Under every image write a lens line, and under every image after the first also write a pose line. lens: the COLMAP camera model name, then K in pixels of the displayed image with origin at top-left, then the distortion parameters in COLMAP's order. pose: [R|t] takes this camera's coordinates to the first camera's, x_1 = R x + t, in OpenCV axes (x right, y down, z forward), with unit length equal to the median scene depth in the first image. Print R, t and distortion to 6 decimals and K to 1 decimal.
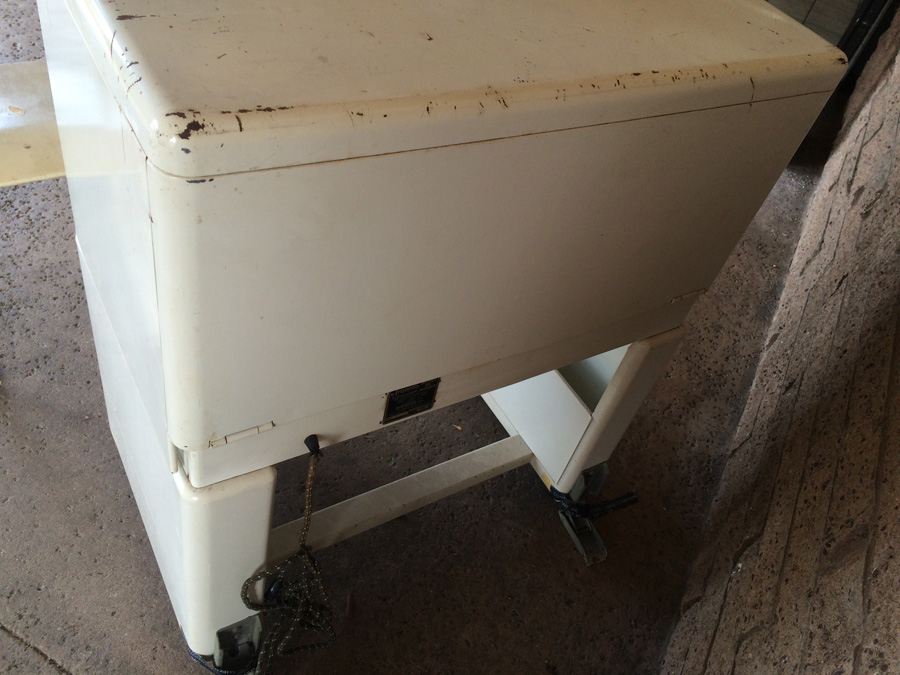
lens RADIAL K [[755.8, 0, 453.2], [0, 755.8, 339.0], [0, 0, 1]] dist [0.097999, -0.118636]
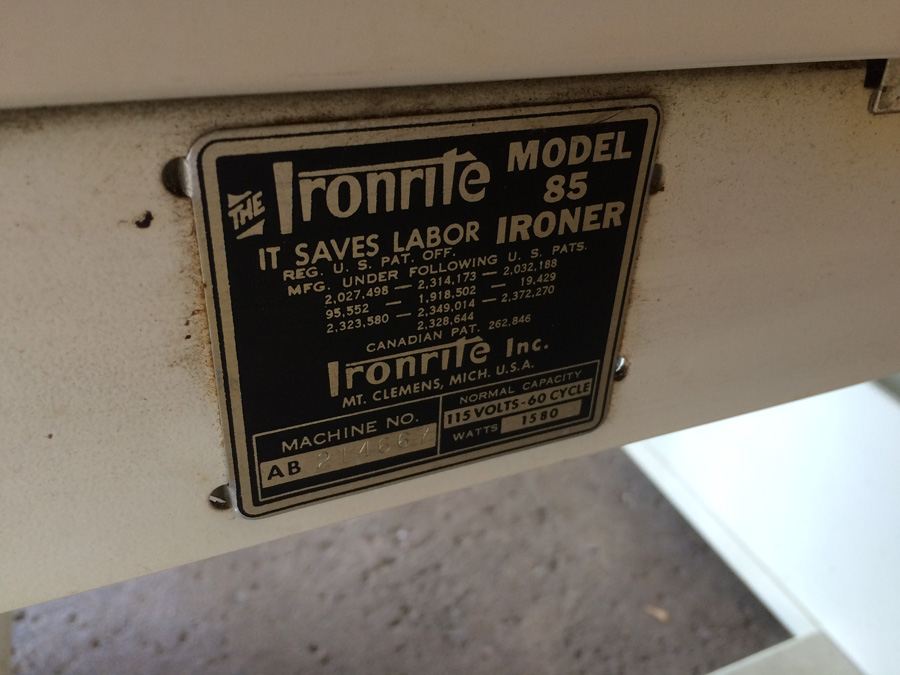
lens RADIAL K [[755.8, 0, 453.2], [0, 755.8, 339.0], [0, 0, 1]] dist [0.097999, -0.118636]
pose [[0.980310, -0.067433, -0.185592, -0.017805], [0.020585, 0.969661, -0.243587, 0.070713], [0.196387, 0.234970, 0.951957, 0.531007]]
